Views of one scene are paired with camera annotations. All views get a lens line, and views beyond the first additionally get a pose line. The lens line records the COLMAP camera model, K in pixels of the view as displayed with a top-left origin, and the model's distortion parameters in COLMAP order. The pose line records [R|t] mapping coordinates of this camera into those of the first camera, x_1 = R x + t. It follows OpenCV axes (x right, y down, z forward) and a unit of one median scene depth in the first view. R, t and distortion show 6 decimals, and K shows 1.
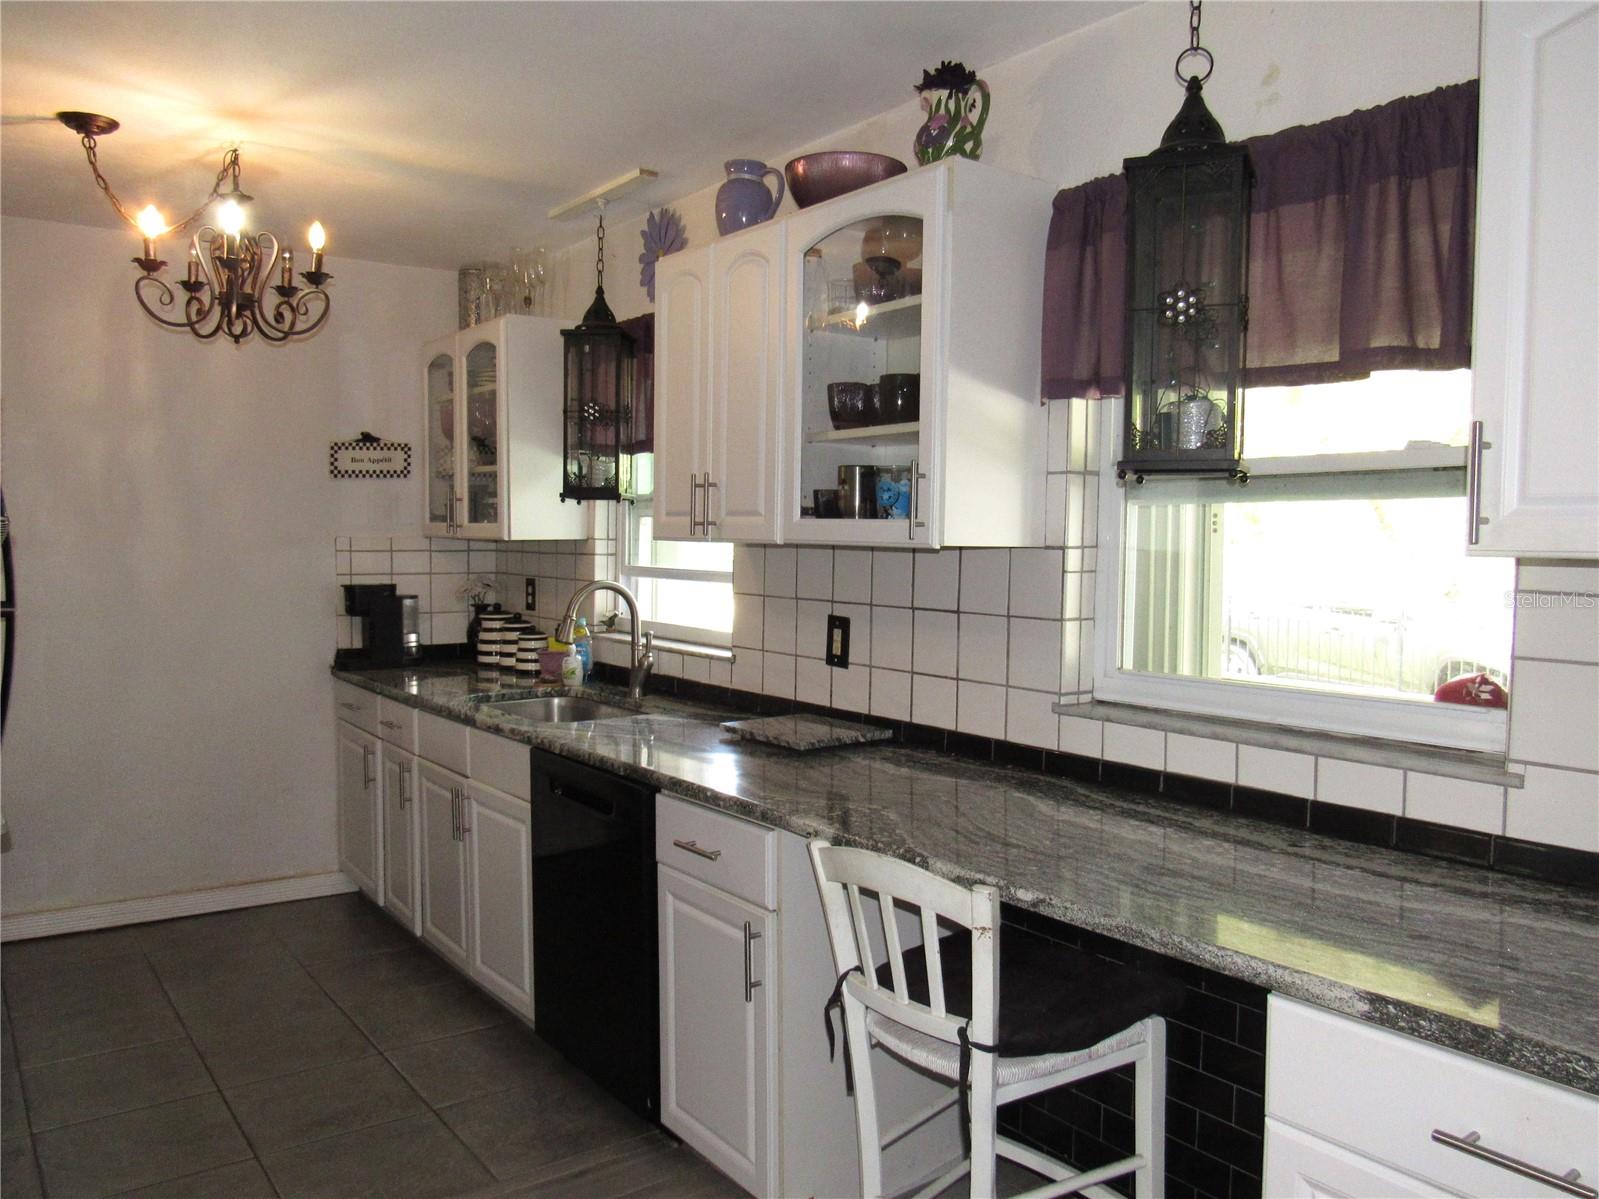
lens RADIAL K [[1169.8, 0, 809.0], [0, 1169.8, 602.0], [0, 0, 1]] dist [-0.034516, 0.011766]
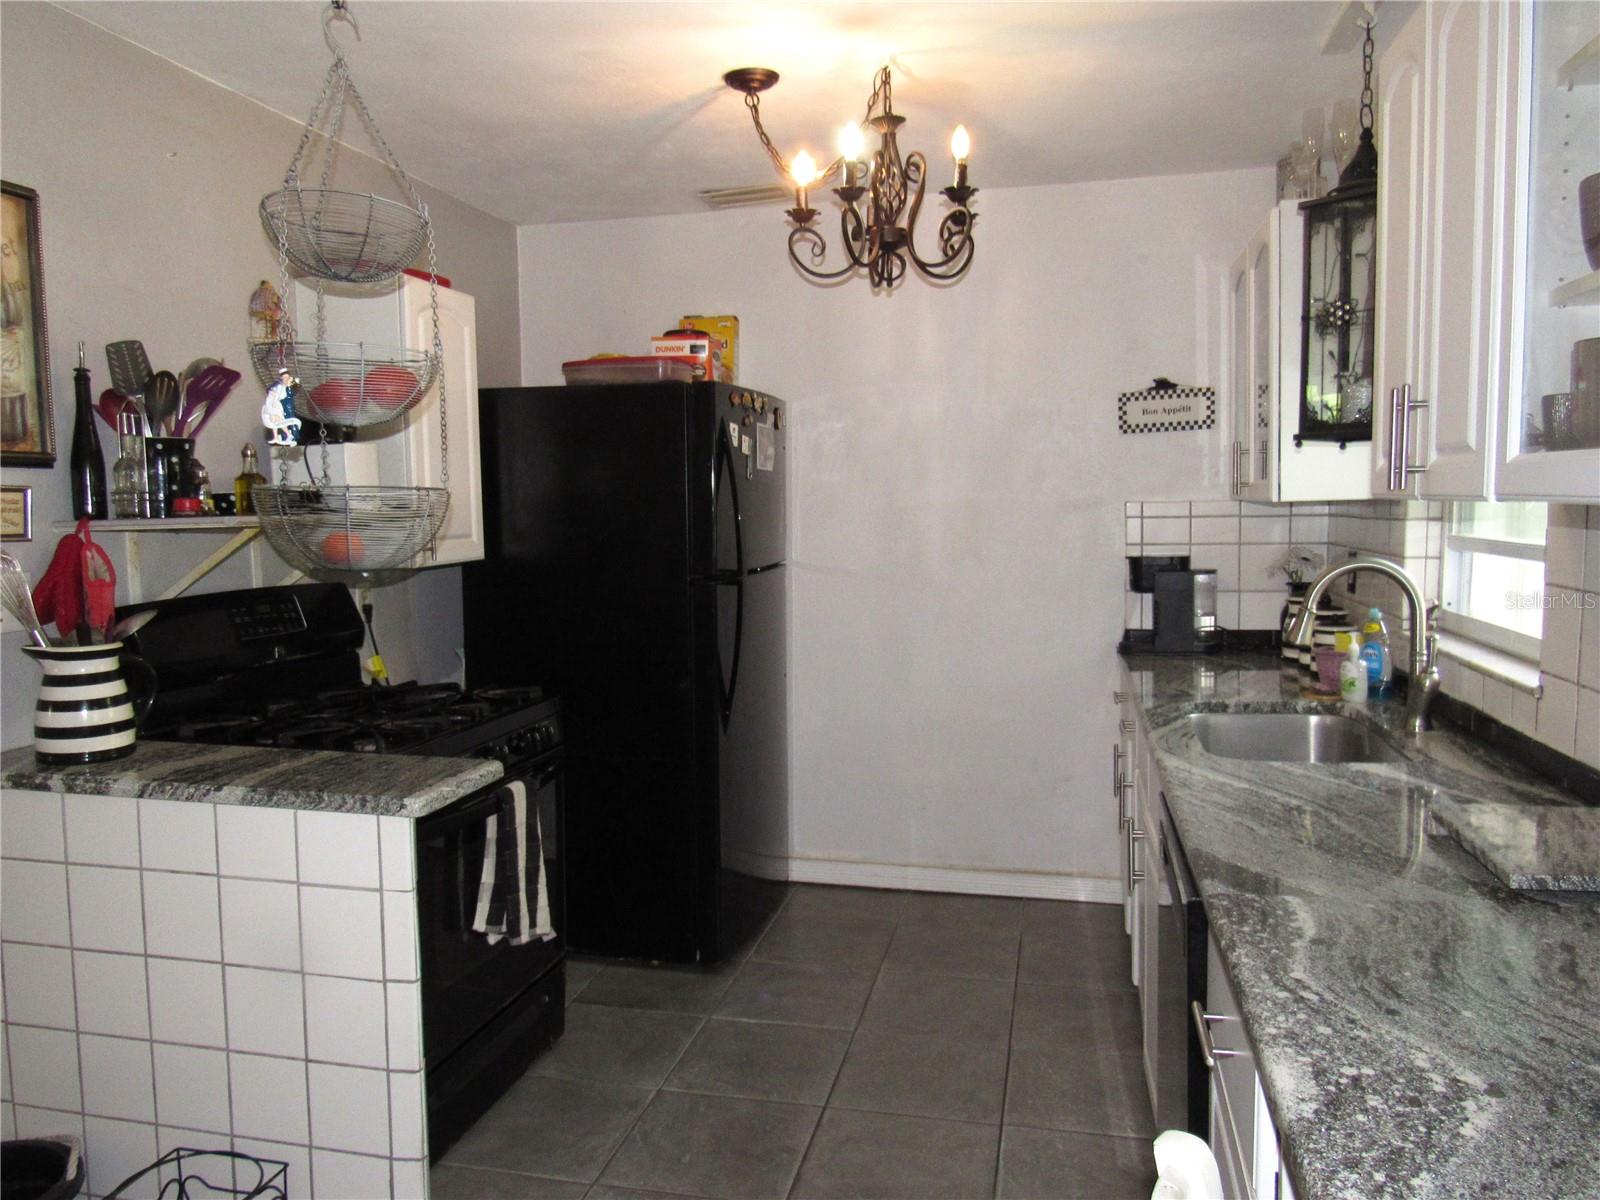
lens RADIAL K [[1170.5, 0, 819.4], [0, 1170.5, 598.2], [0, 0, 1]] dist [-0.034516, 0.011766]
pose [[0.660673, 0.041862, -0.749506, 0.142779], [-0.021576, 0.999090, 0.036783, -0.014146], [0.750364, -0.008130, 0.660975, 0.335762]]
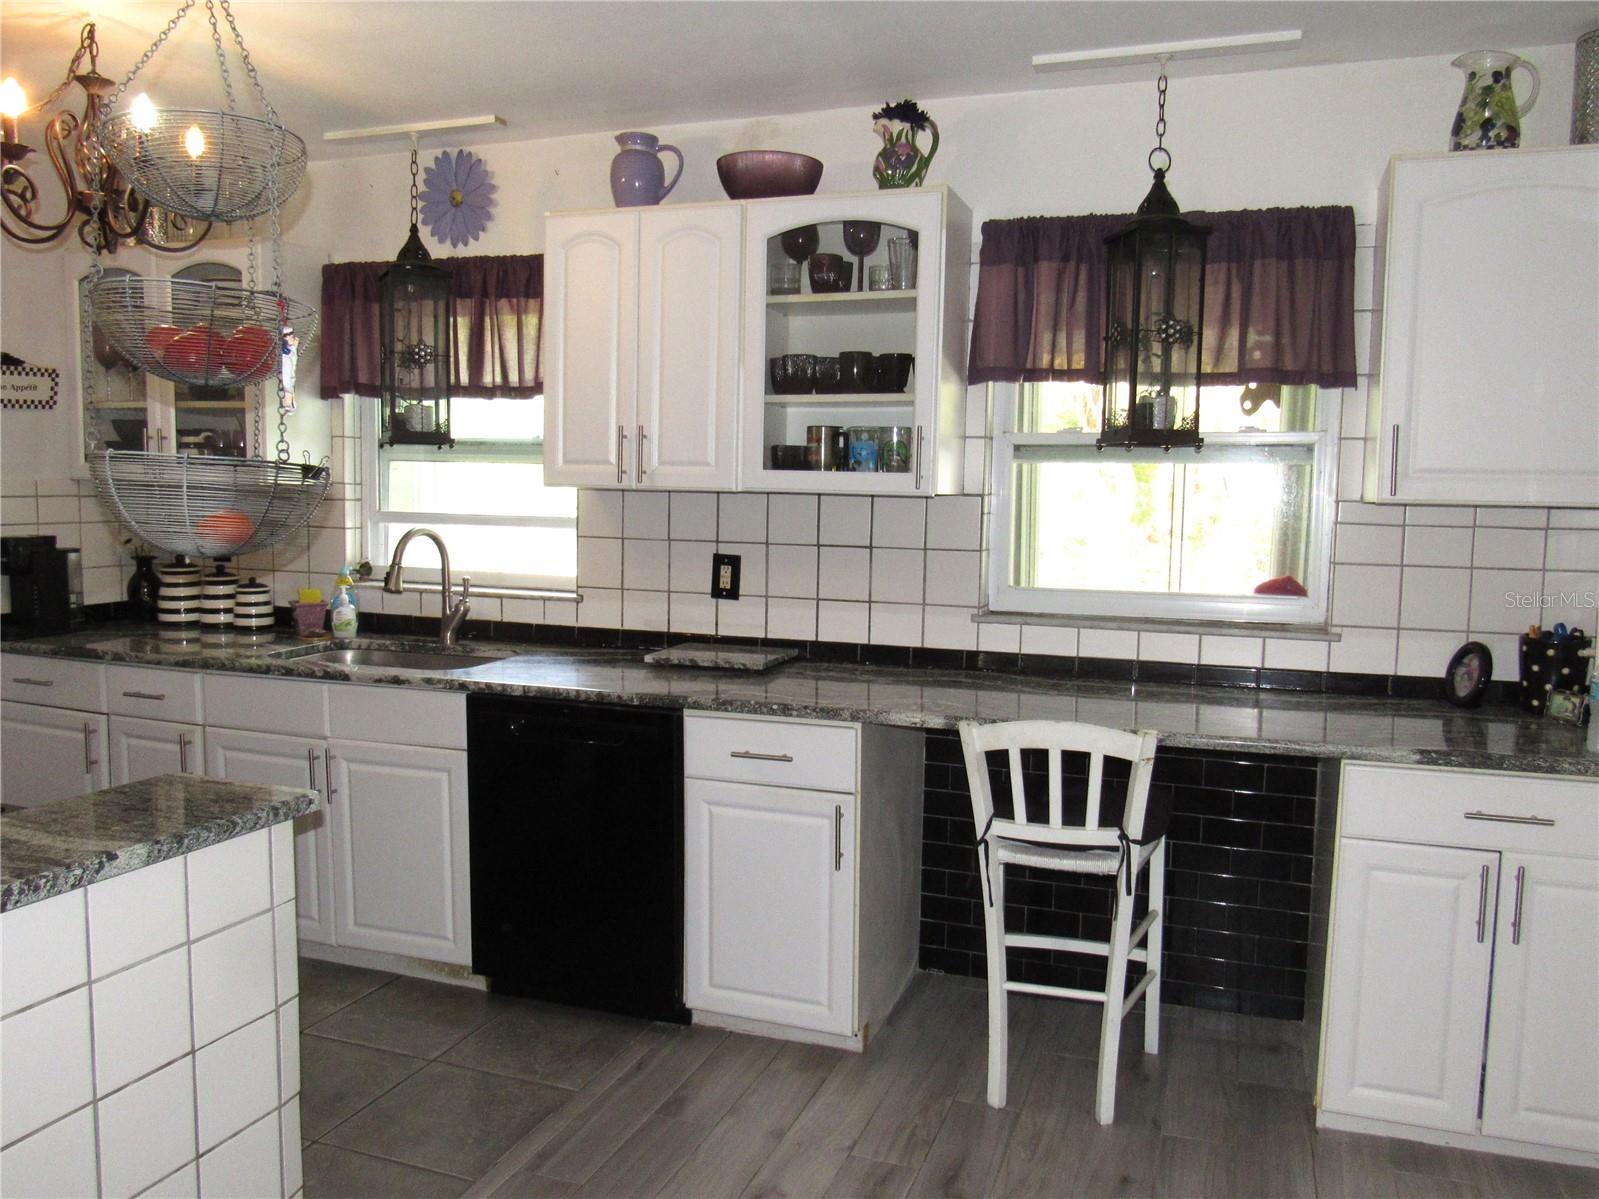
lens RADIAL K [[1169.8, 0, 786.3], [0, 1169.8, 596.0], [0, 0, 1]] dist [-0.034516, 0.011766]
pose [[0.847480, -0.046149, 0.528817, -0.487805], [0.021994, 0.998411, 0.051883, -0.004696], [-0.530371, -0.032339, 0.847149, 0.003829]]
